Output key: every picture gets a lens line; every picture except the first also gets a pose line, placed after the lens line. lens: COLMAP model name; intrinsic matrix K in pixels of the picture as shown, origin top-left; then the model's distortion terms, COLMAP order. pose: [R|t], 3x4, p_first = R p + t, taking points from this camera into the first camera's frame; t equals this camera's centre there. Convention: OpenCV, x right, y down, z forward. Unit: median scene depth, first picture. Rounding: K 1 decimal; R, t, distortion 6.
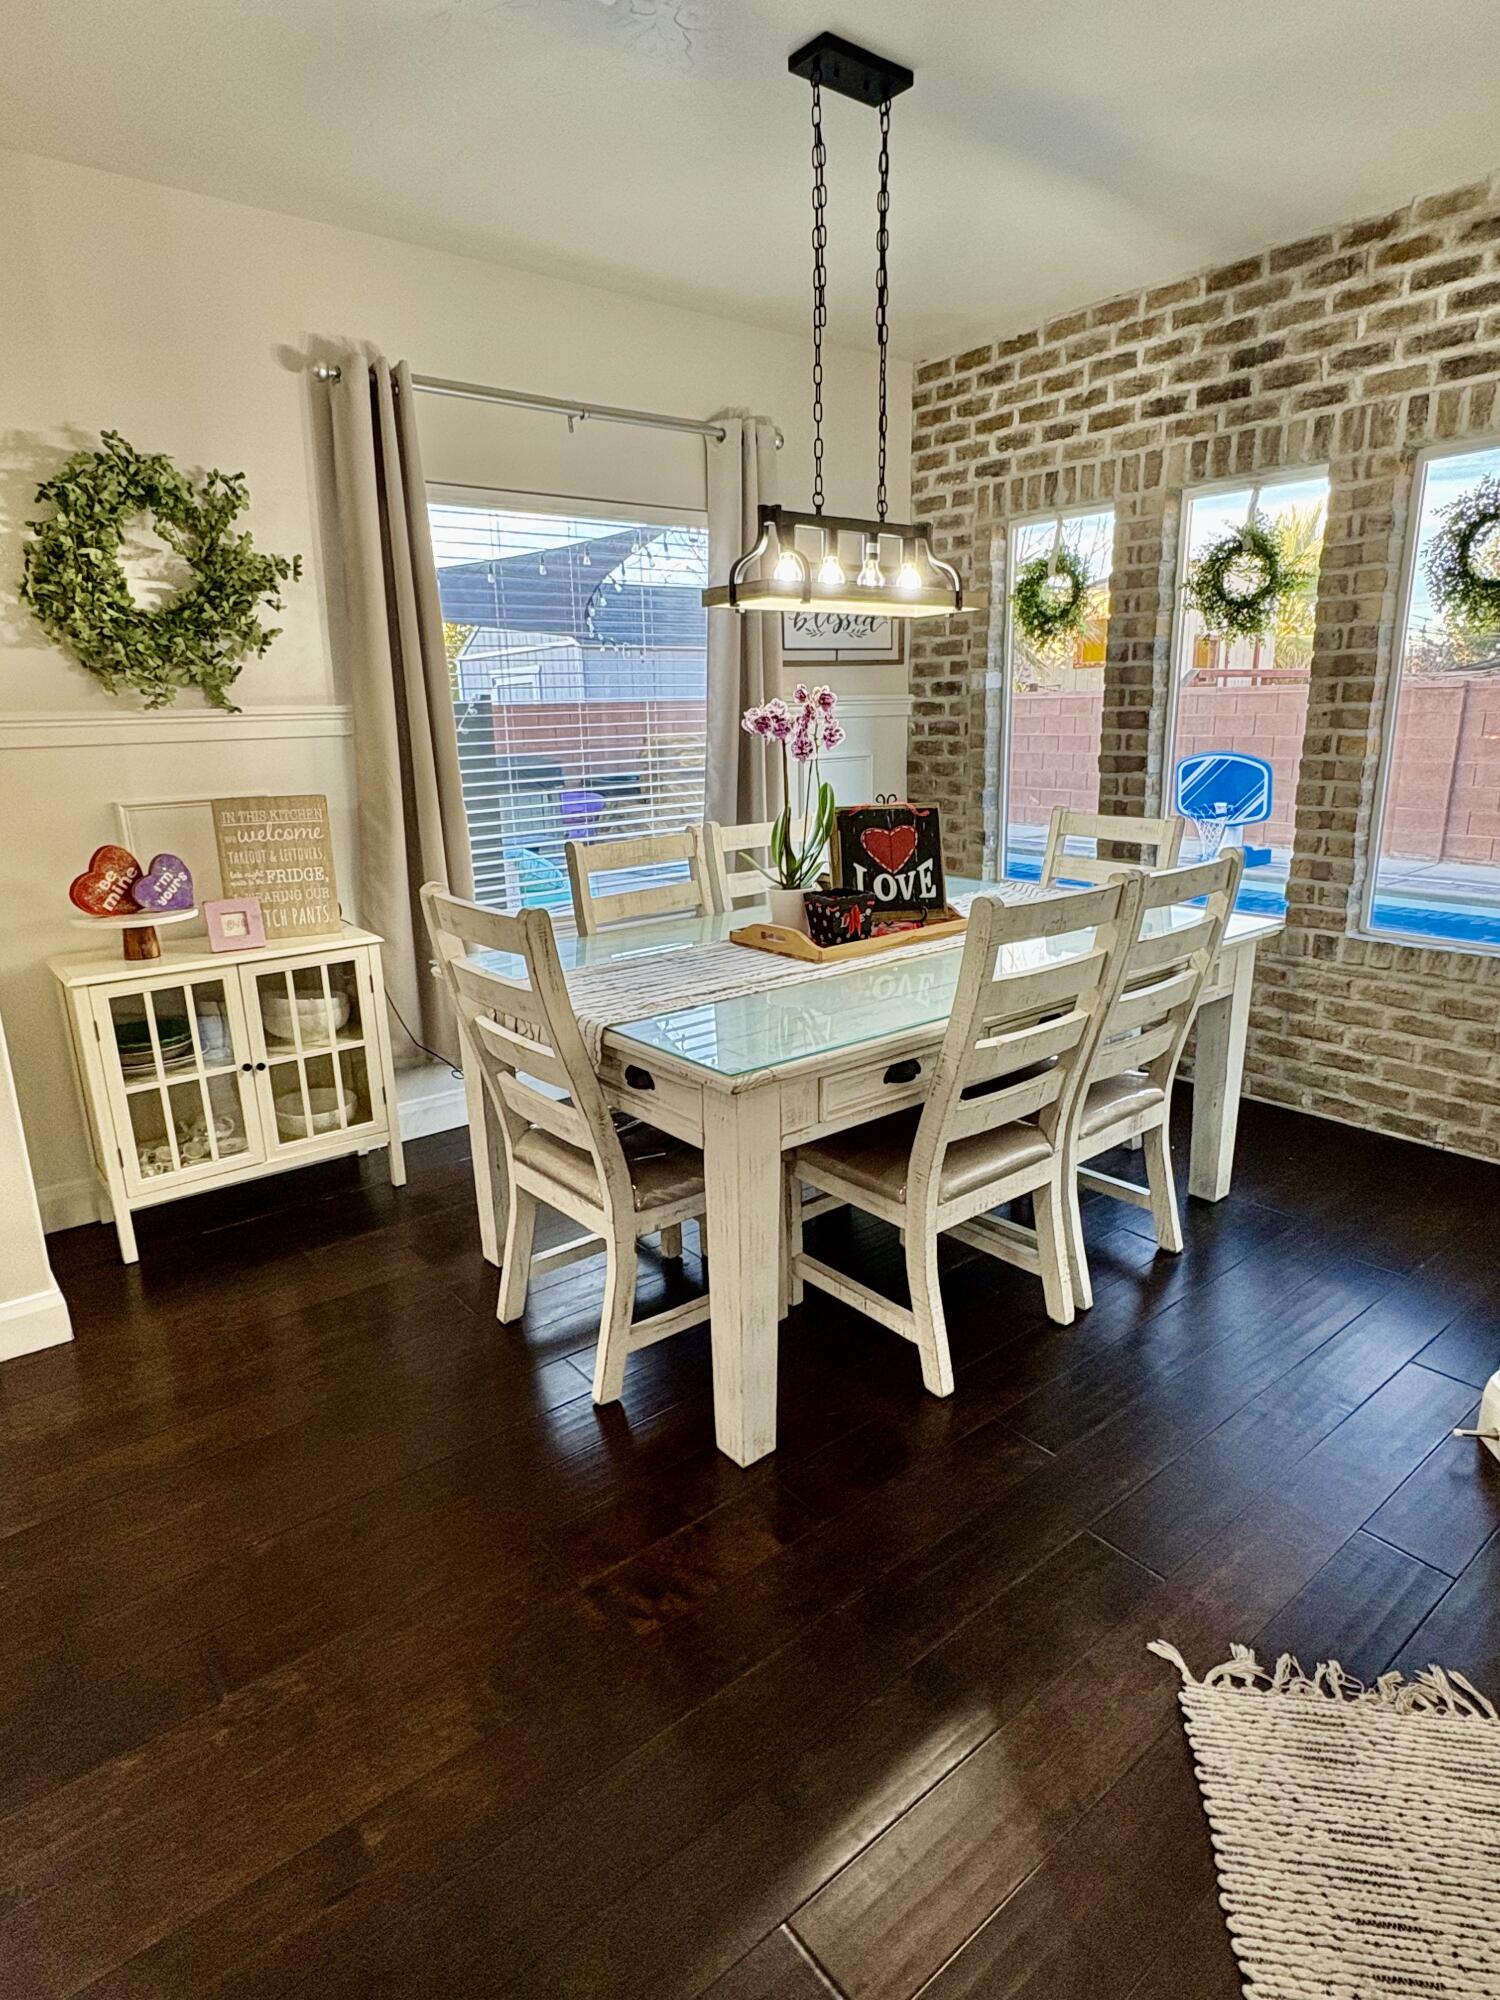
lens RADIAL K [[1110.6, 0, 742.6], [0, 1110.6, 1001.7], [0, 0, 1]] dist [0.003226, 0.000189]
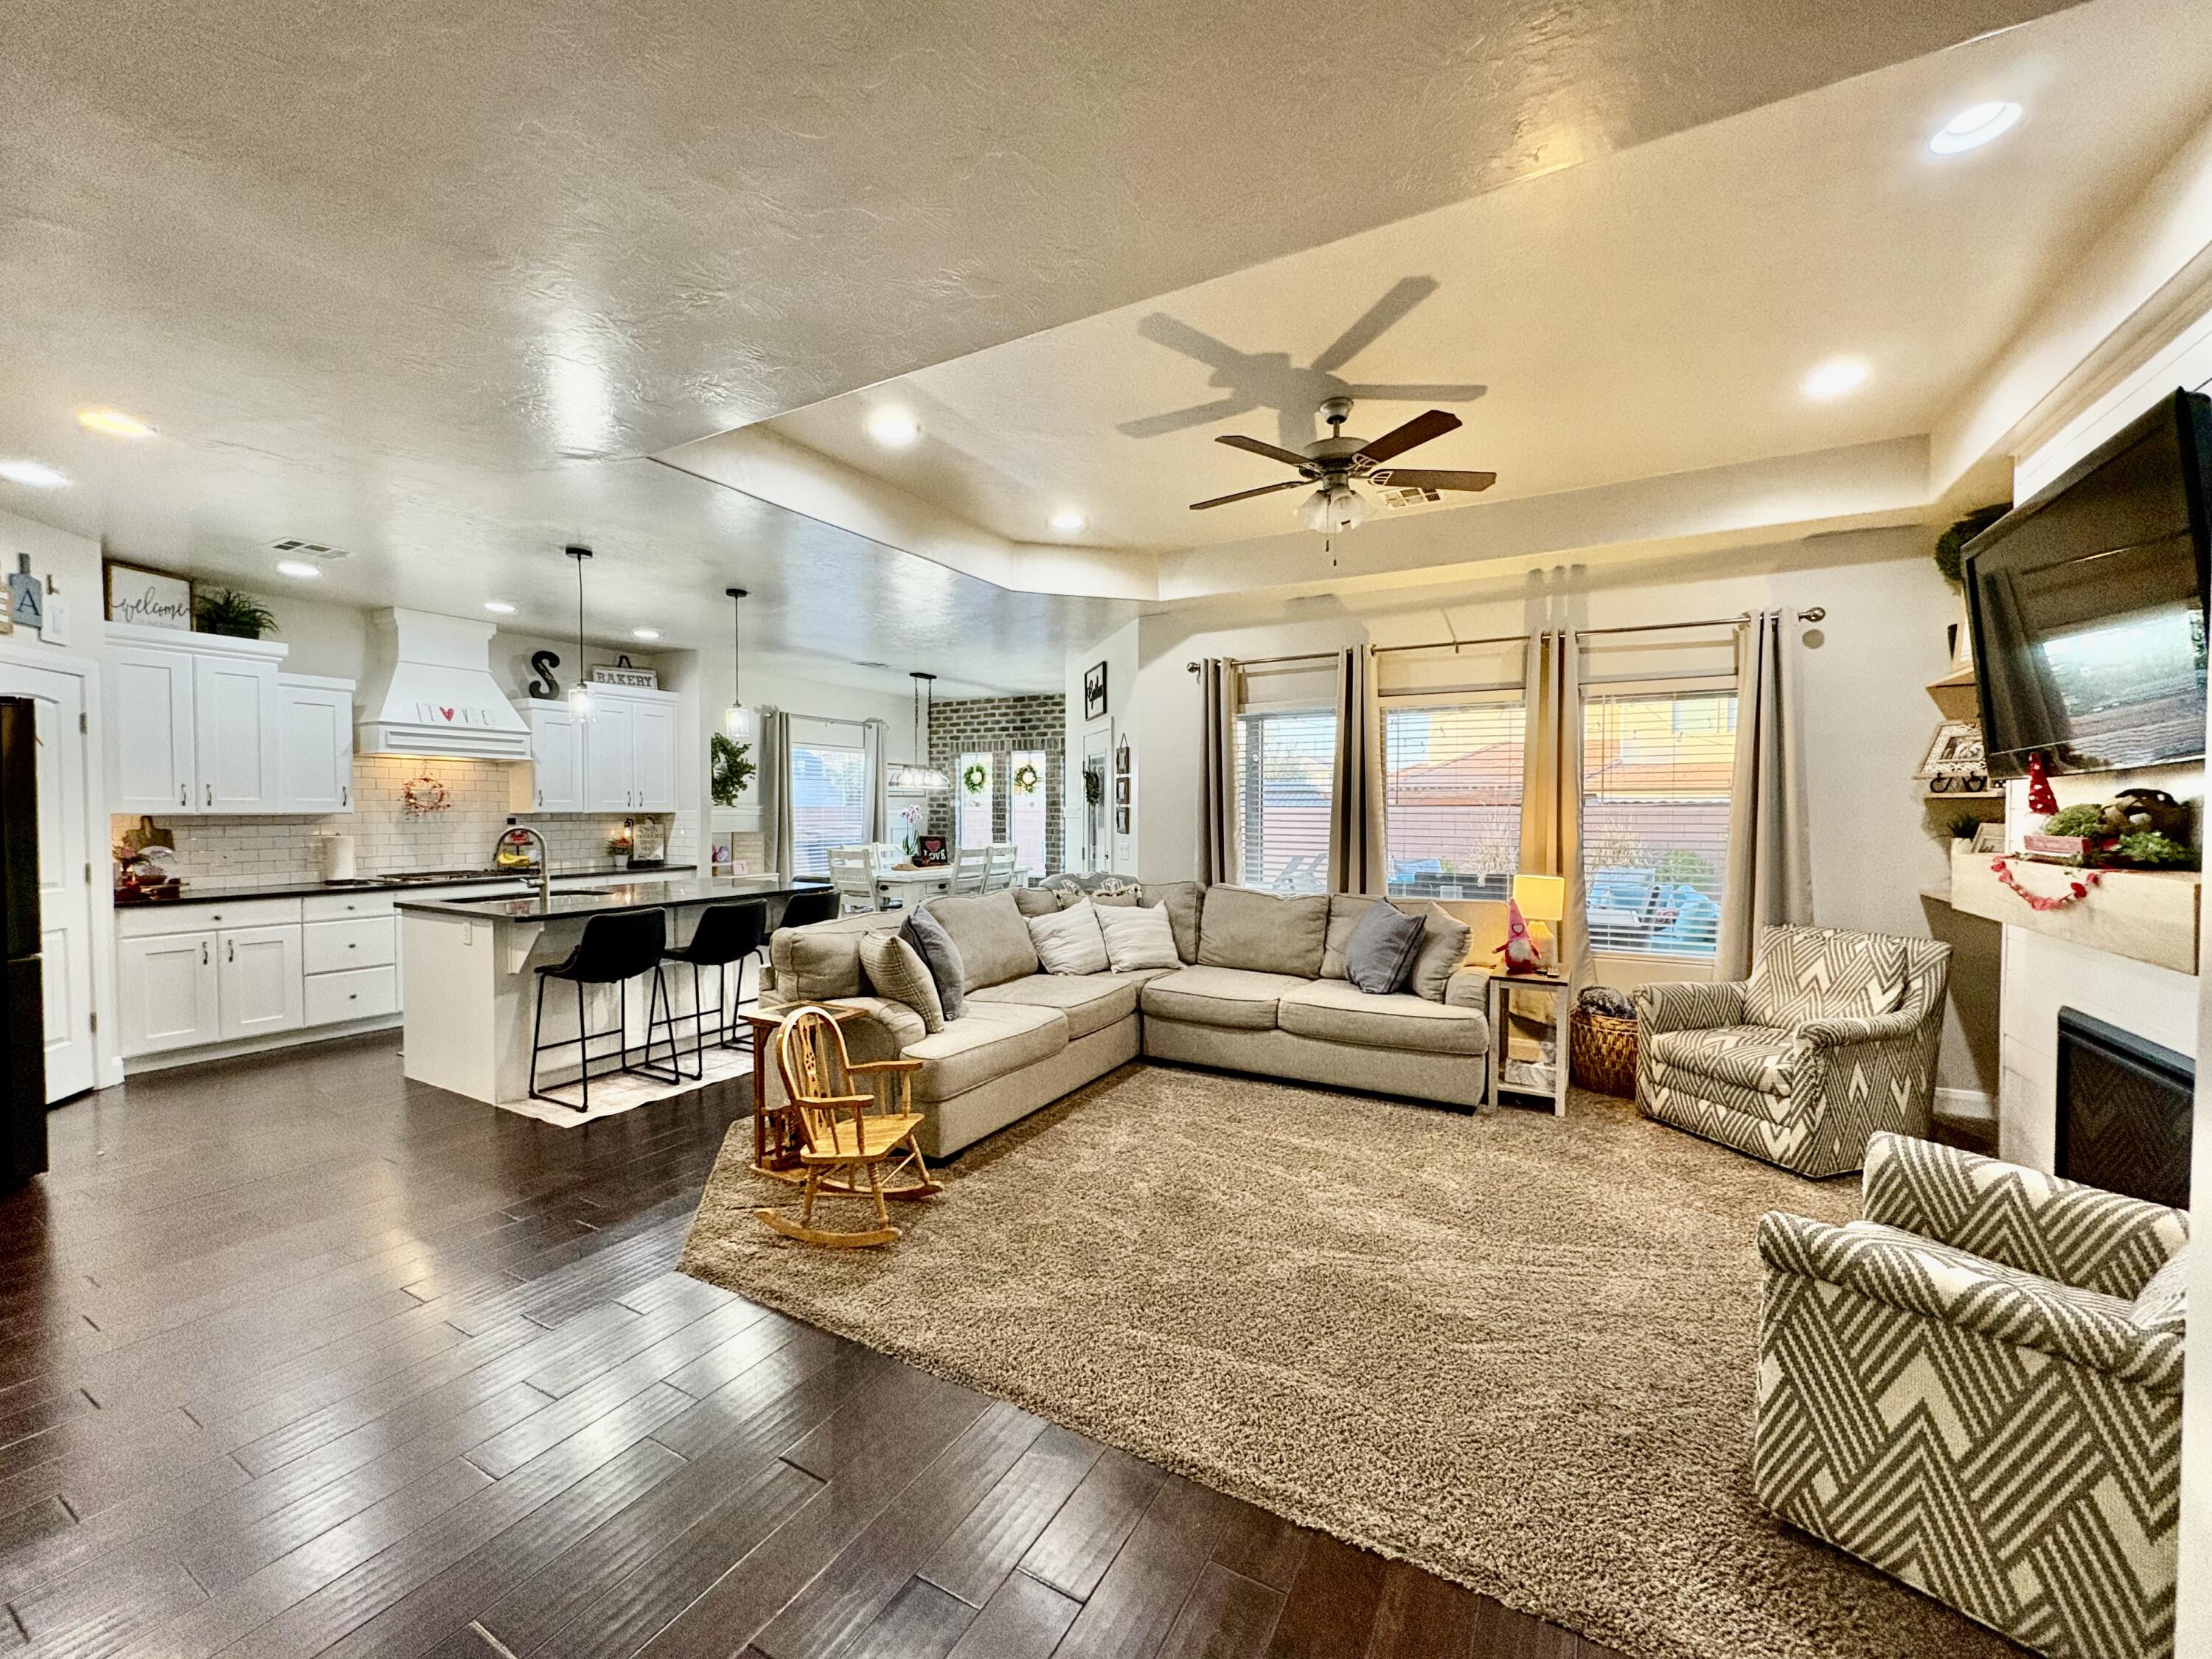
lens RADIAL K [[889.8, 0, 1112.4], [0, 889.8, 833.0], [0, 0, 1]] dist [0.000165, 0.000298]
pose [[0.923896, 0.016927, 0.382269, -0.373384], [0.074919, 0.971683, -0.224098, 0.437545], [-0.375237, 0.235683, 0.896466, -1.579872]]
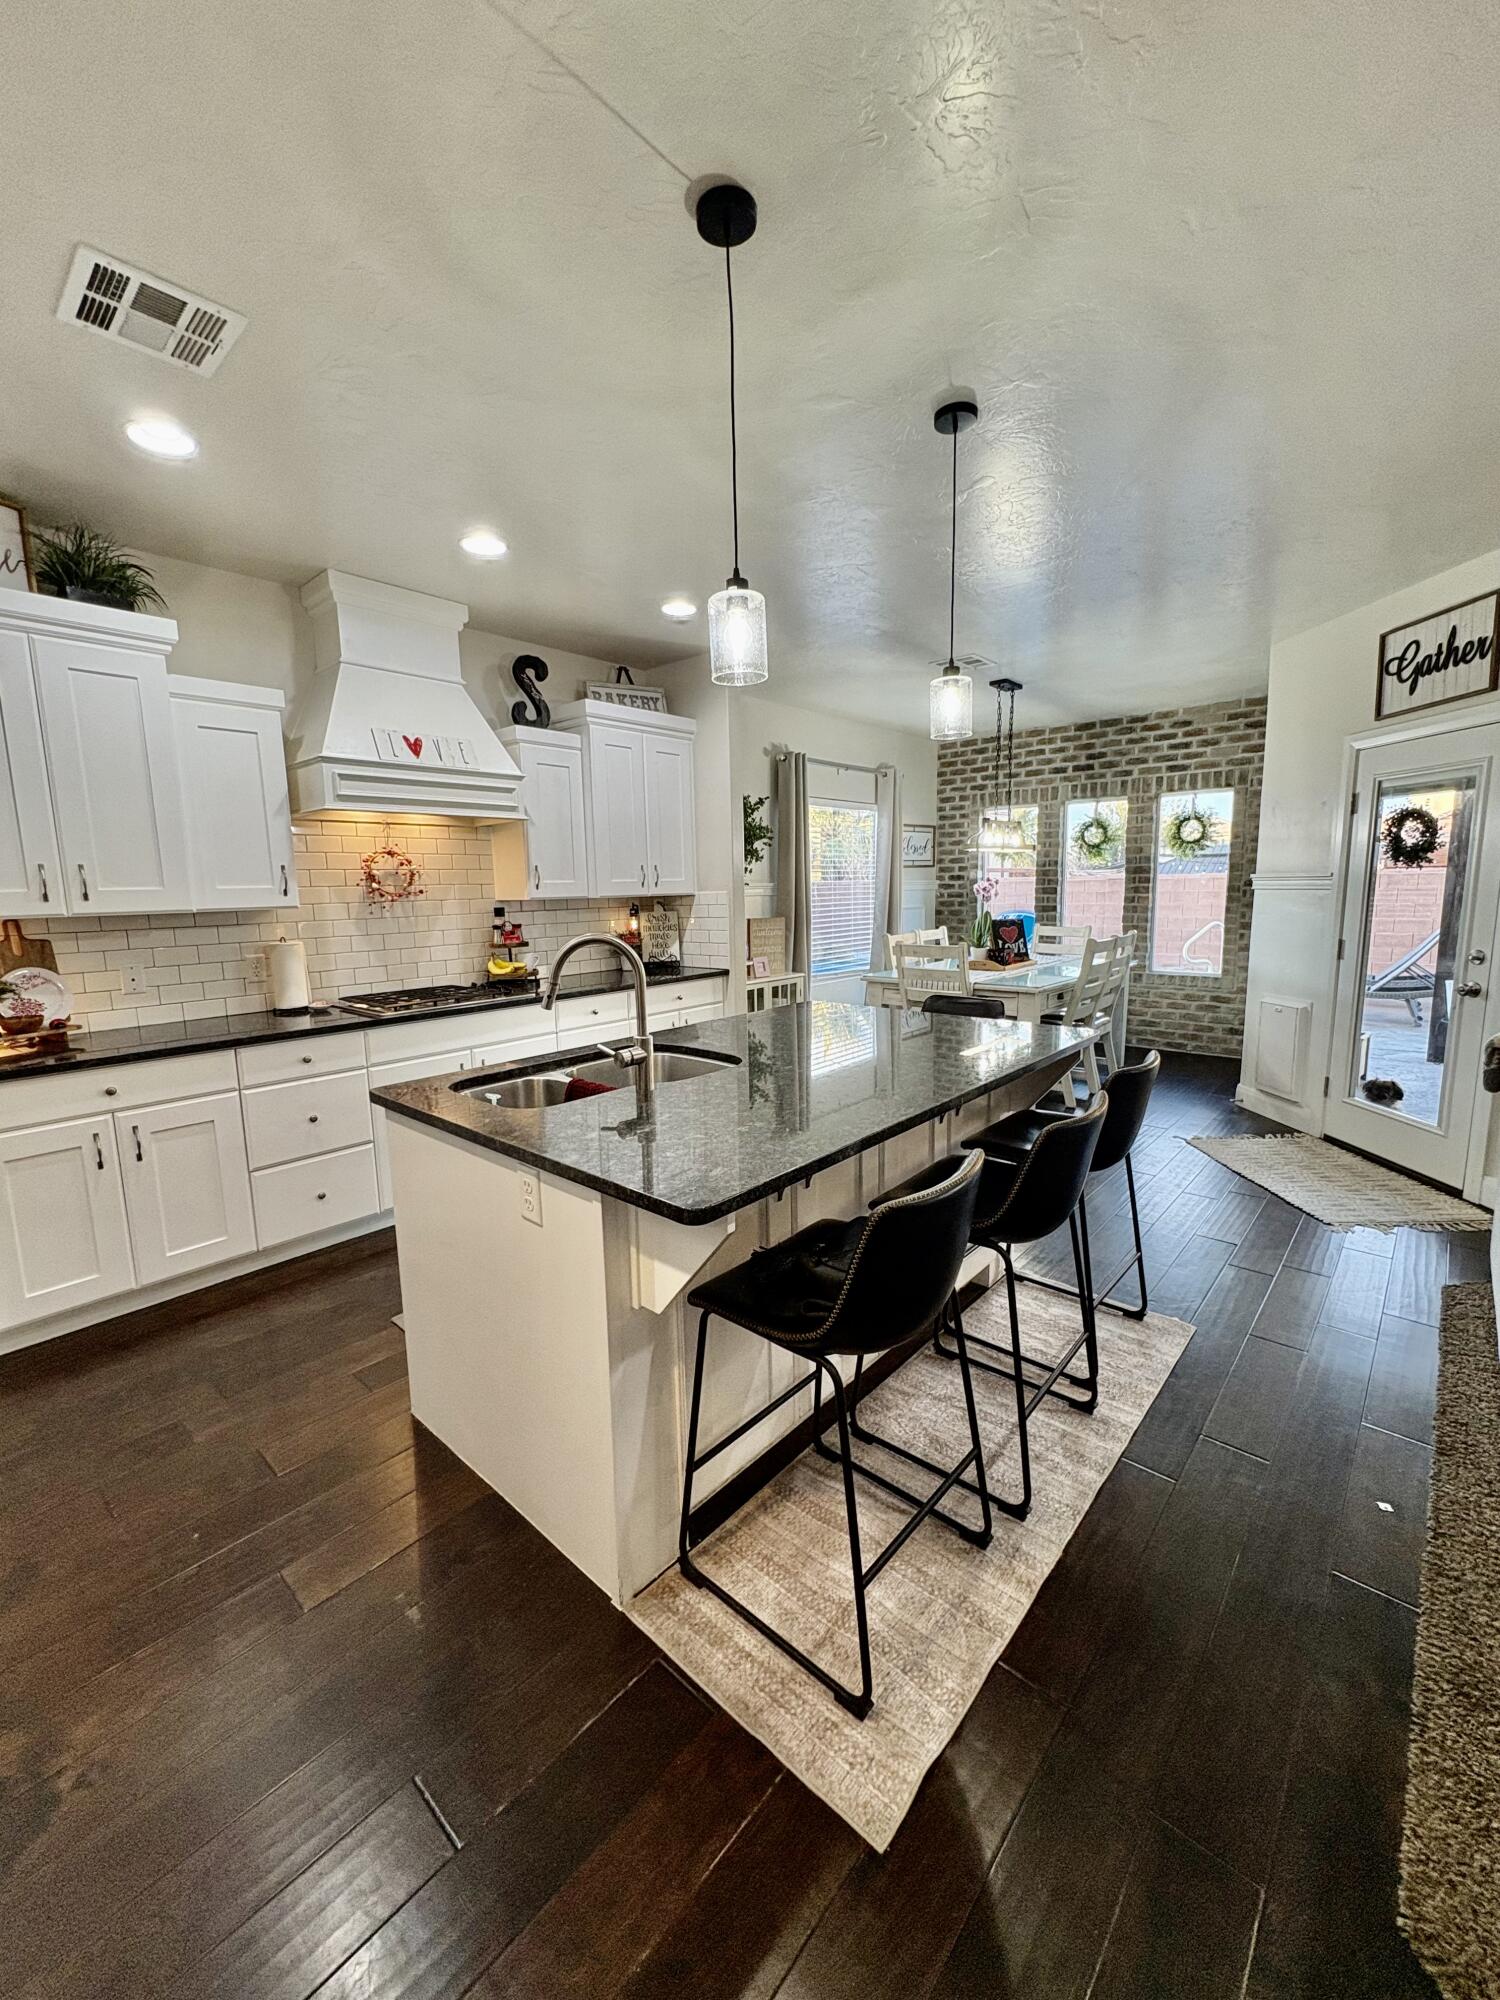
lens RADIAL K [[804.5, 0, 746.5], [0, 804.5, 1004.8], [0, 0, 1]] dist [0.000165, 0.000298]
pose [[0.985853, -0.020121, 0.166398, -0.663267], [0.039726, 0.992531, -0.115345, 0.188056], [-0.162834, 0.120323, 0.979289, -0.644300]]
